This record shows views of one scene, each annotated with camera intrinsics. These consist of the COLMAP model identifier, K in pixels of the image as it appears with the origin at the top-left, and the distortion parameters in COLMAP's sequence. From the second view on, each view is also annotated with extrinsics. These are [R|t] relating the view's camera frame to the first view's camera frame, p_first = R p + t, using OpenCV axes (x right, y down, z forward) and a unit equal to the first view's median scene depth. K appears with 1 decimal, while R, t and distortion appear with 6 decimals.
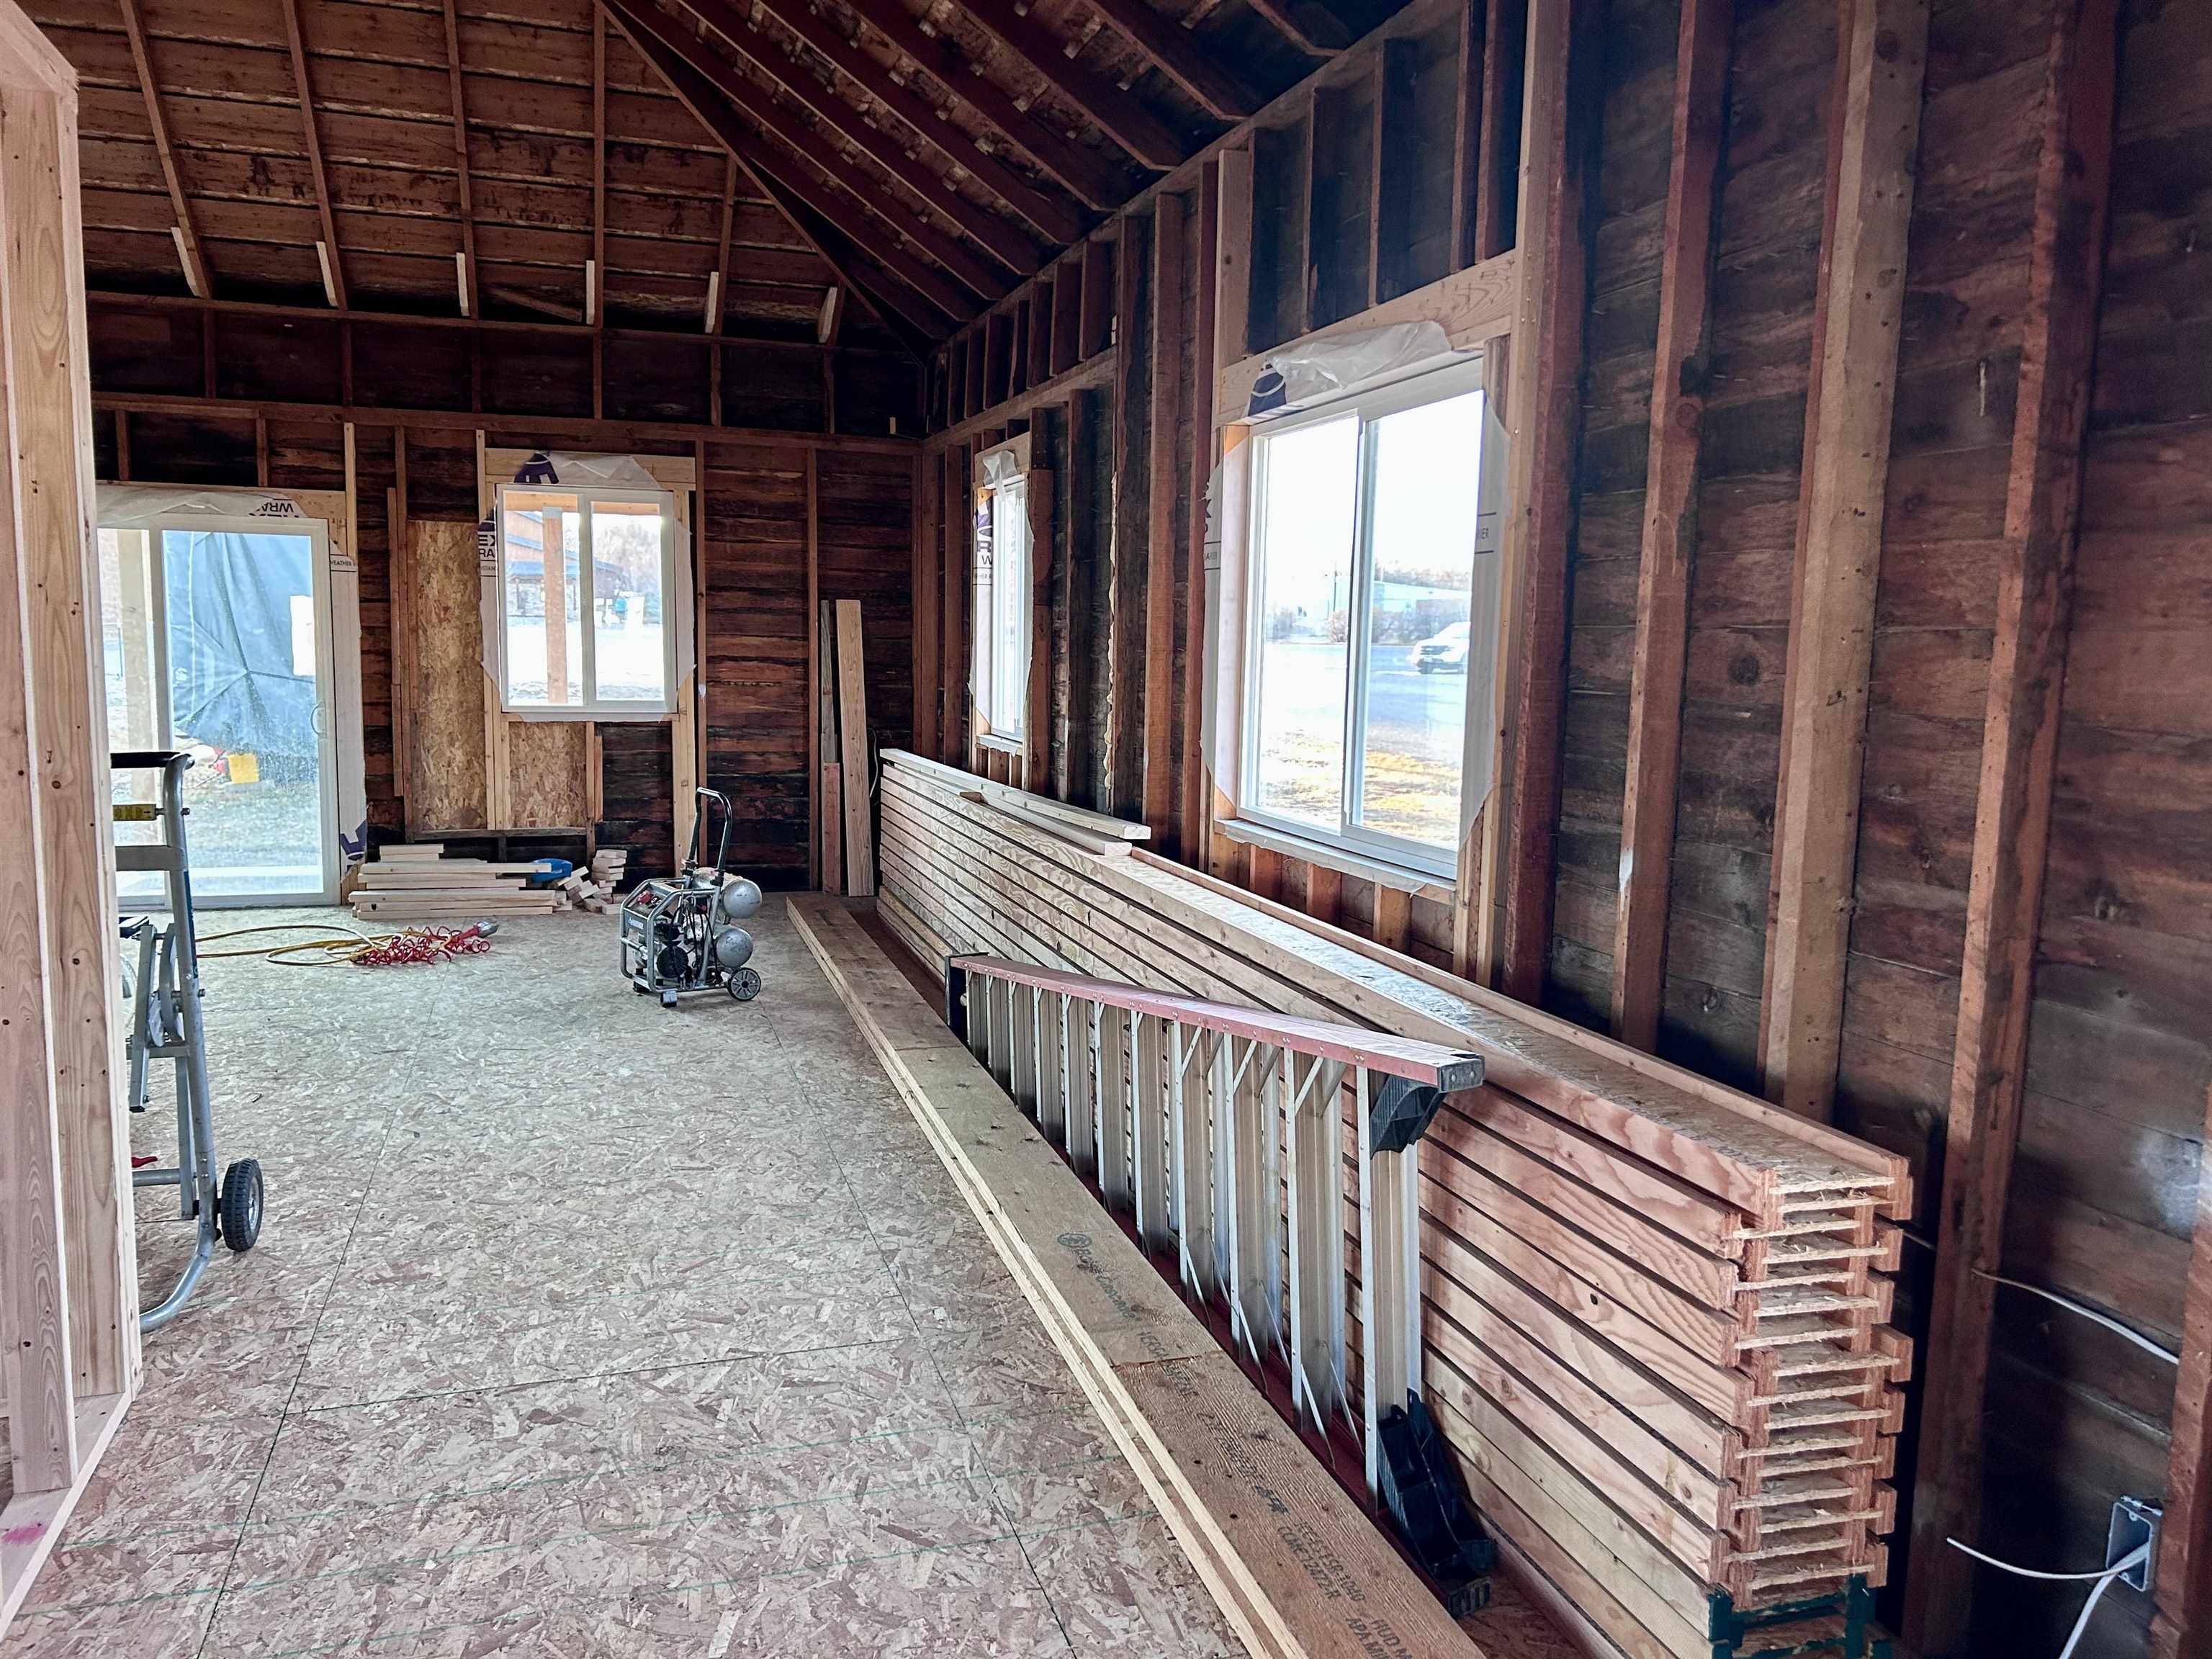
lens RADIAL K [[1622.3, 0, 1120.5], [0, 1622.3, 827.4], [0, 0, 1]] dist [0.028494, -0.028940]
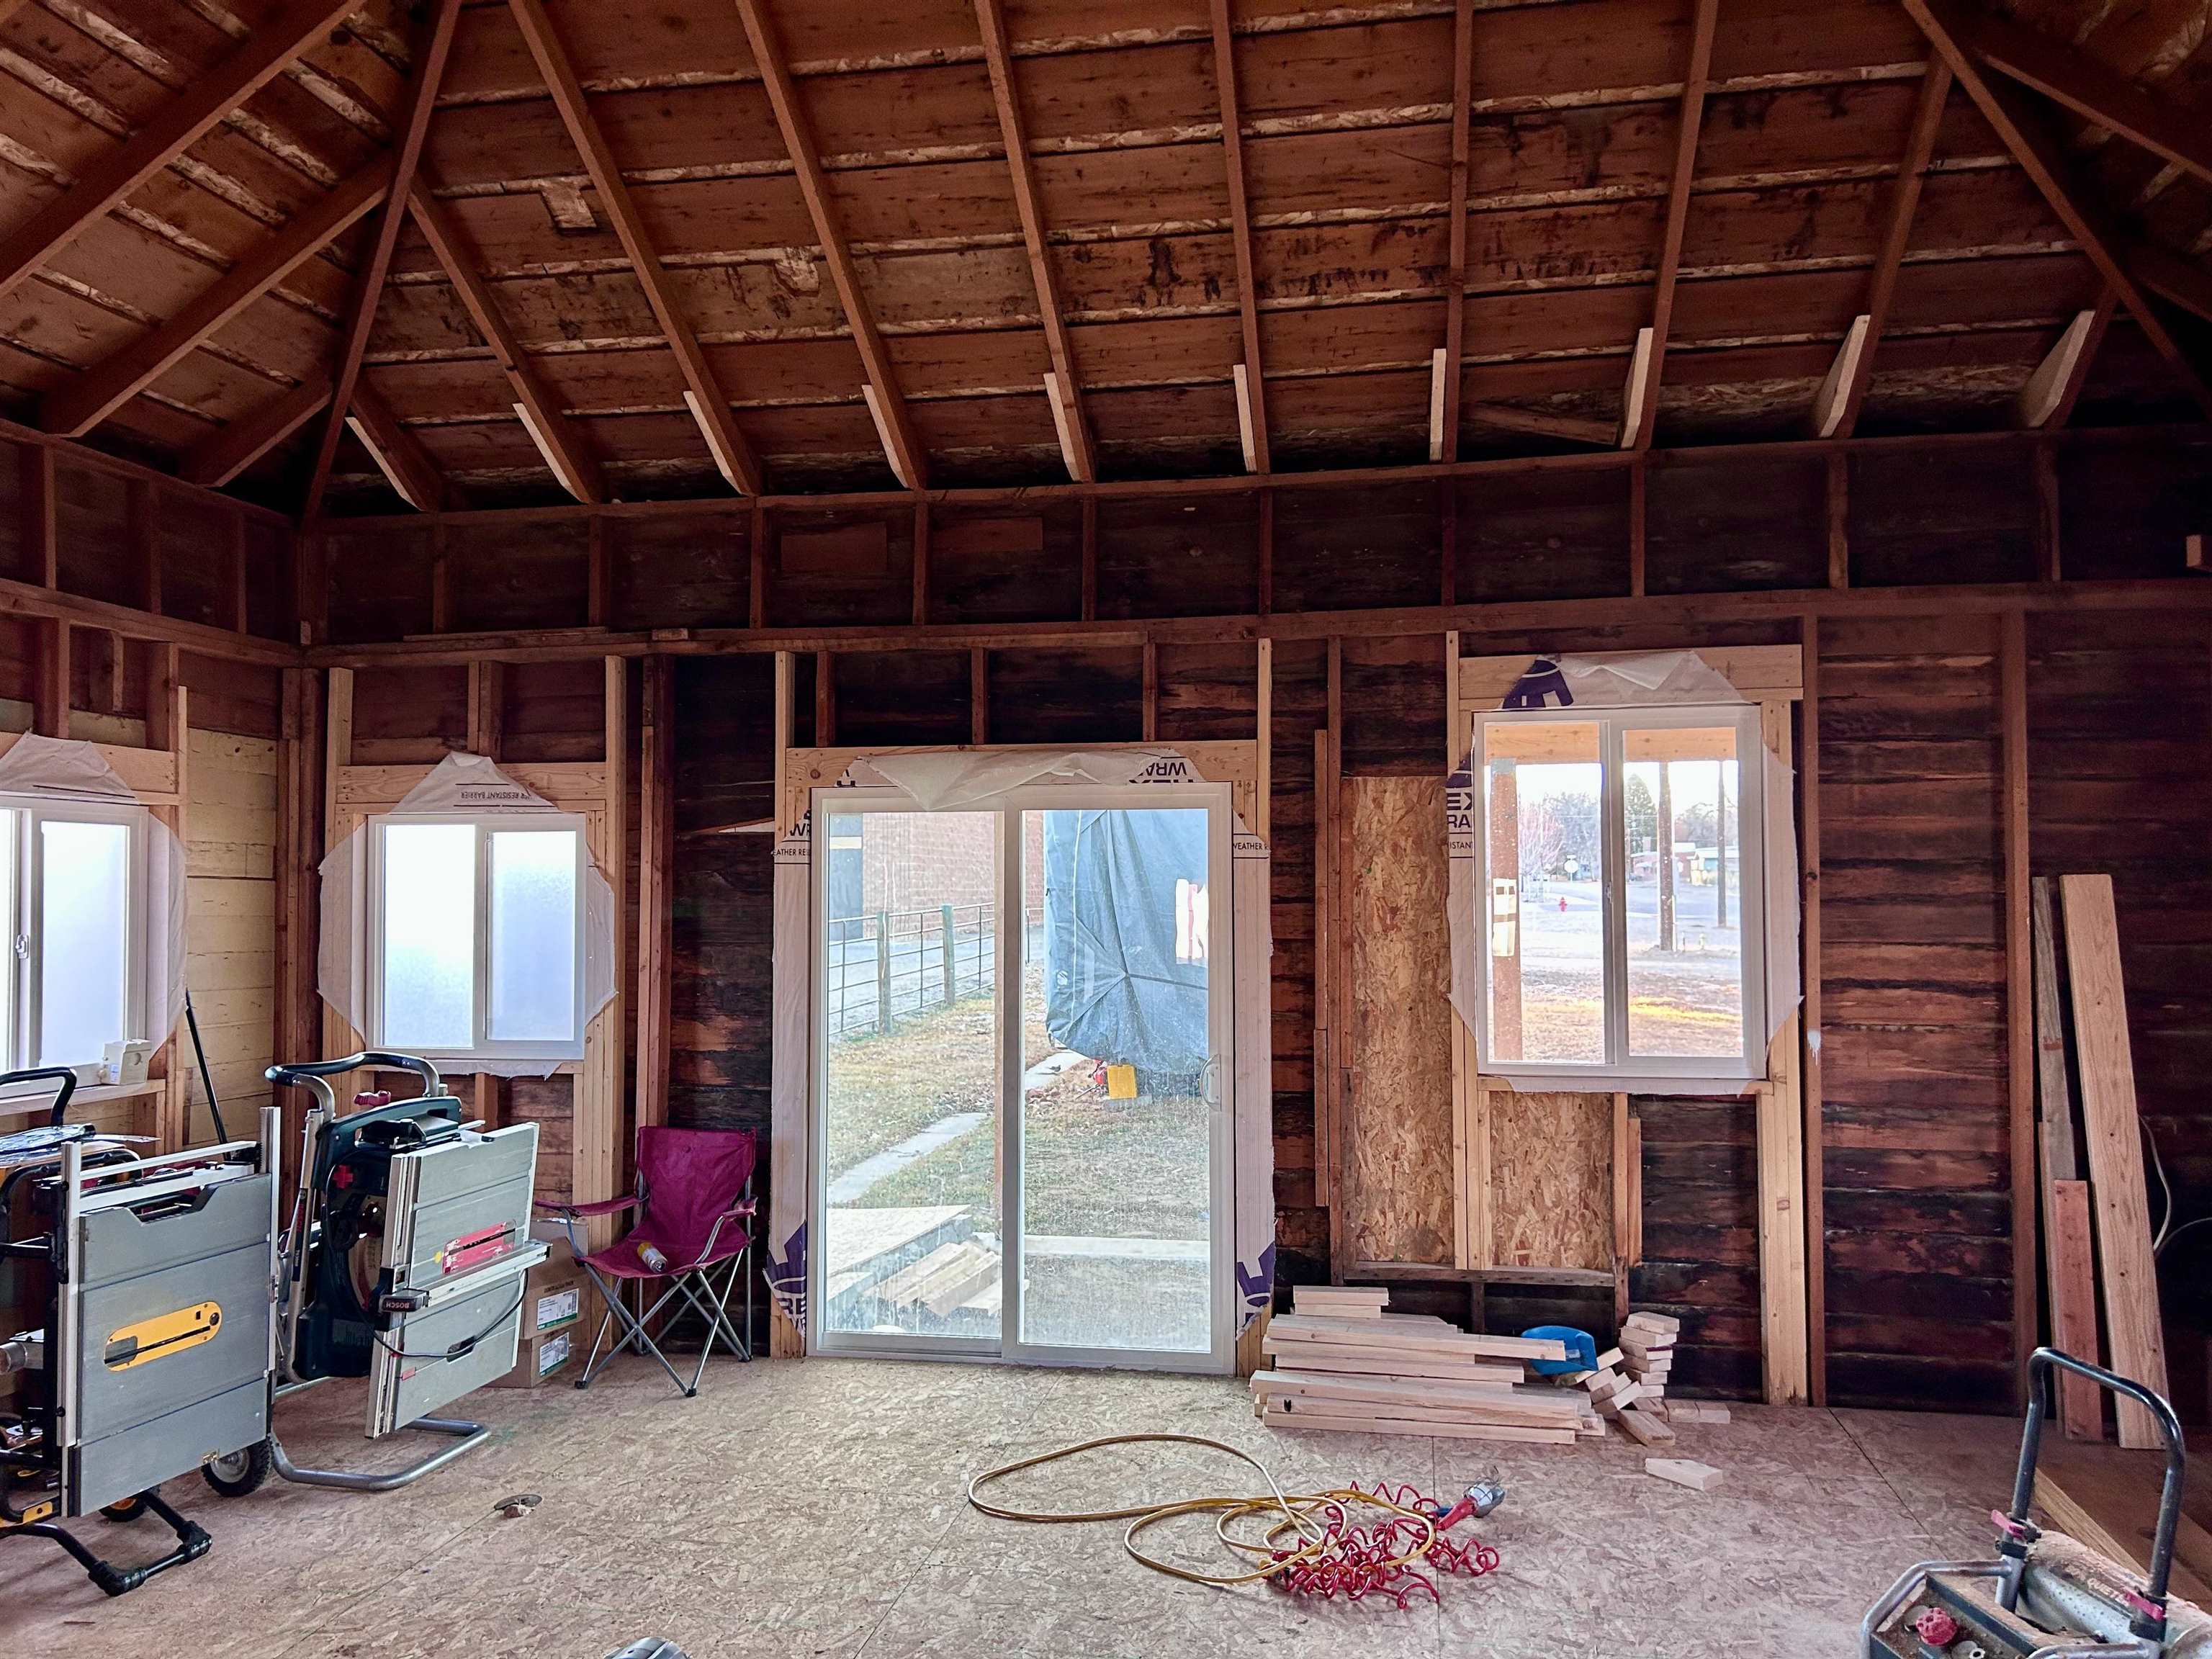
lens RADIAL K [[1640.4, 0, 1109.1], [0, 1640.4, 838.4], [0, 0, 1]] dist [0.070426, -0.071047]
pose [[0.874943, -0.039864, -0.482582, -0.199895], [-0.035998, 0.988493, -0.146922, -0.063270], [0.482886, 0.145920, 0.863440, 0.385122]]
